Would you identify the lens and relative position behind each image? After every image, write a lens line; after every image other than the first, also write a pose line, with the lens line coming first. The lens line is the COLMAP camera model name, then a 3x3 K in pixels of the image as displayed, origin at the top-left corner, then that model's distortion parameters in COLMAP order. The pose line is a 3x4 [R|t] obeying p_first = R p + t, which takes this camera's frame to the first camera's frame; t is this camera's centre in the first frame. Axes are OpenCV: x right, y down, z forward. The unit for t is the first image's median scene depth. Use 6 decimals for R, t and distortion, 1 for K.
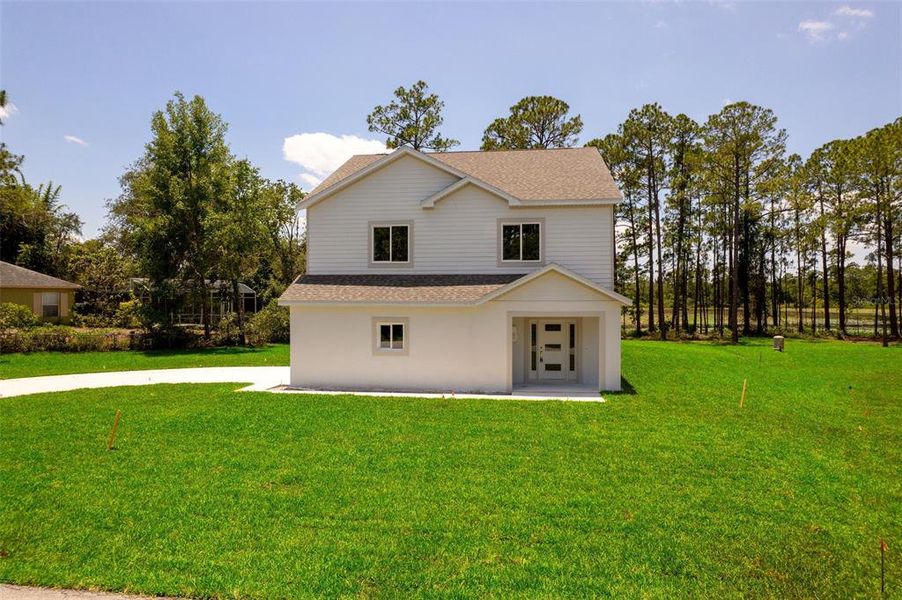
lens RADIAL K [[575.0, 0, 453.9], [0, 575.0, 299.7], [0, 0, 1]] dist [-0.062441, 0.052978]
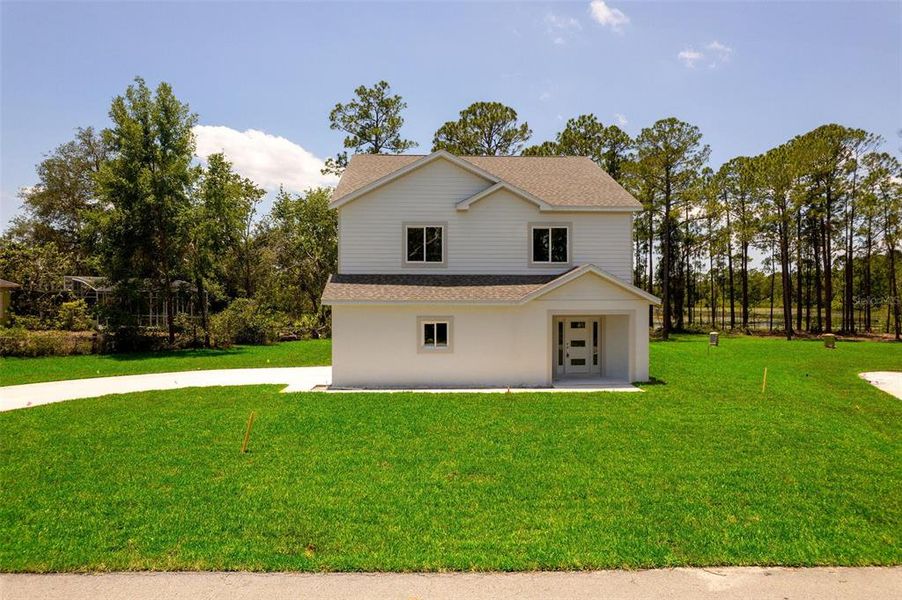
lens RADIAL K [[575.0, 0, 453.9], [0, 575.0, 300.6], [0, 0, 1]] dist [-0.062441, 0.052978]
pose [[0.985073, -0.001002, 0.172133, -0.190300], [0.000807, 0.999999, 0.001208, 0.001319], [-0.172134, -0.001051, 0.985073, -0.012644]]
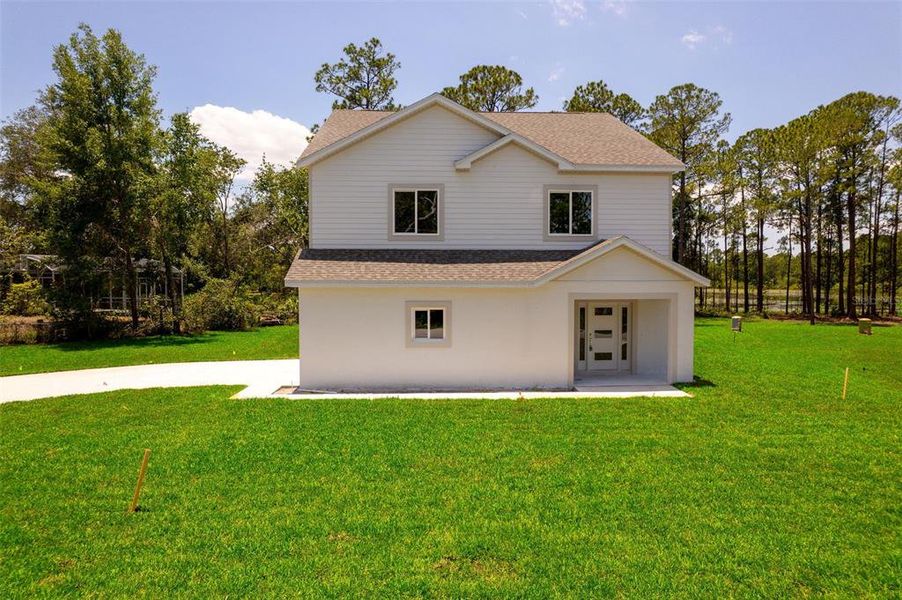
lens RADIAL K [[575.0, 0, 454.4], [0, 575.0, 299.4], [0, 0, 1]] dist [-0.062441, 0.052978]
pose [[0.984817, -0.005992, 0.173490, -0.161896], [0.000372, 0.999475, 0.032406, 0.001501], [-0.173593, -0.031849, 0.984302, 0.139948]]
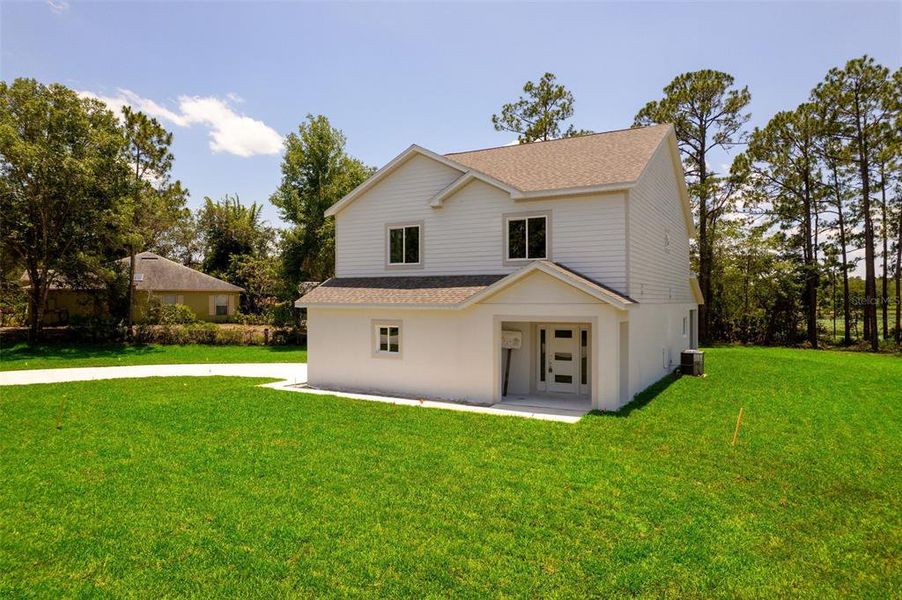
lens RADIAL K [[575.0, 0, 454.4], [0, 575.0, 302.4], [0, 0, 1]] dist [-0.062441, 0.052978]
pose [[0.926999, 0.001965, -0.375059, 0.275439], [-0.000670, 0.999993, 0.003582, -0.002358], [0.375064, -0.003069, 0.926994, 0.096175]]
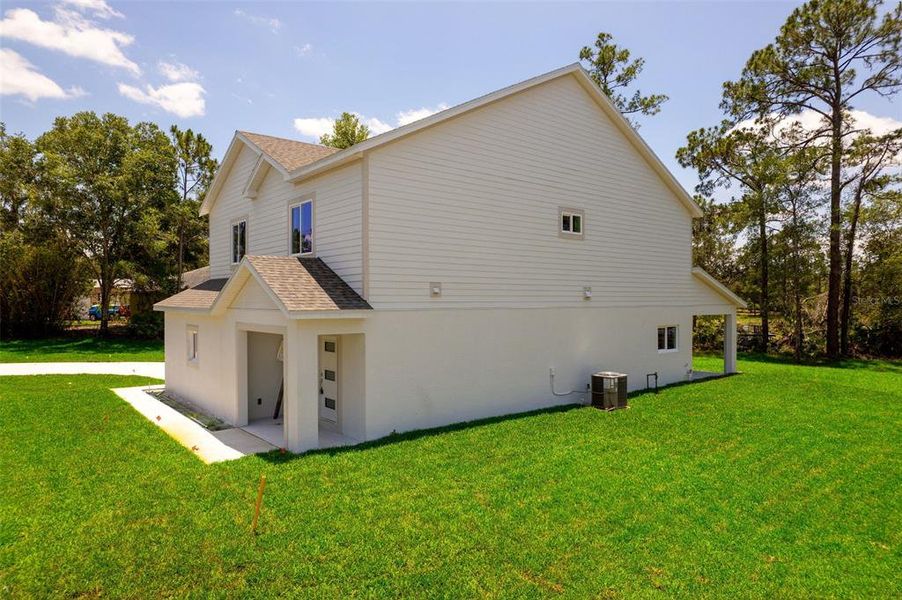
lens RADIAL K [[575.0, 0, 450.2], [0, 575.0, 302.3], [0, 0, 1]] dist [-0.062441, 0.052978]
pose [[0.723694, 0.003210, -0.690114, 0.603934], [-0.000035, 0.999989, 0.004615, -0.007032], [0.690121, -0.003316, 0.723686, 0.471465]]
